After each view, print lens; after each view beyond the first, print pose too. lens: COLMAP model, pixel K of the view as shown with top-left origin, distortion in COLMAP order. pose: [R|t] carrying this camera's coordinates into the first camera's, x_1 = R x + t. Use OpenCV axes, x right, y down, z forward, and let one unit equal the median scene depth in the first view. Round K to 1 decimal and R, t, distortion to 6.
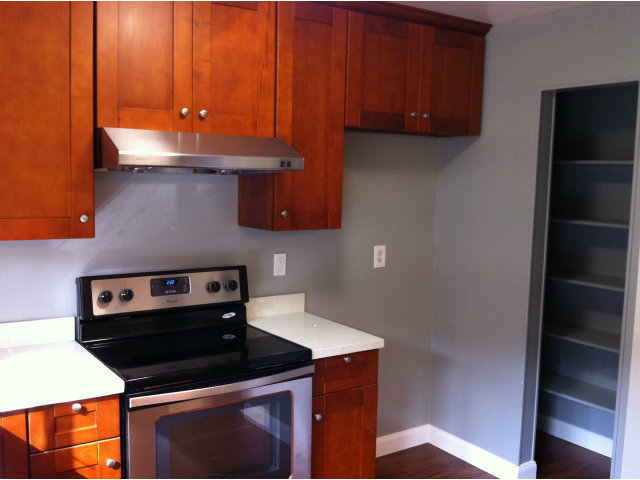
lens RADIAL K [[660.3, 0, 320.0], [0, 660.3, 240.0], [0, 0, 1]] dist [0.137126, -0.433812]
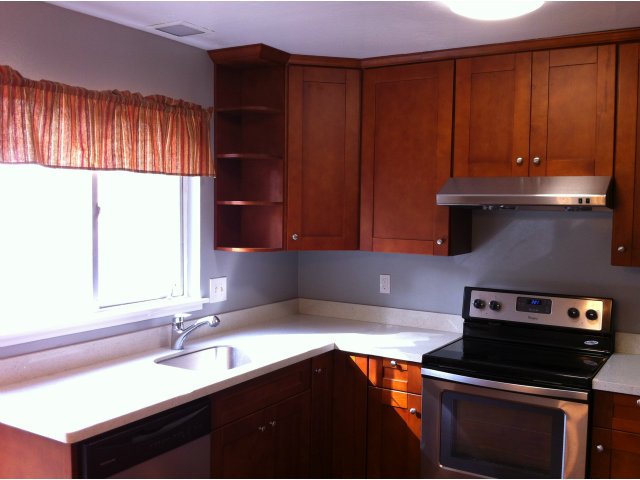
lens RADIAL K [[660.3, 0, 320.0], [0, 660.3, 240.0], [0, 0, 1]] dist [0.137126, -0.433812]
pose [[0.405854, 0.034077, -0.913302, 0.755187], [-0.095647, 0.995401, -0.005363, -0.003580], [0.908919, 0.089532, 0.407247, 0.169858]]
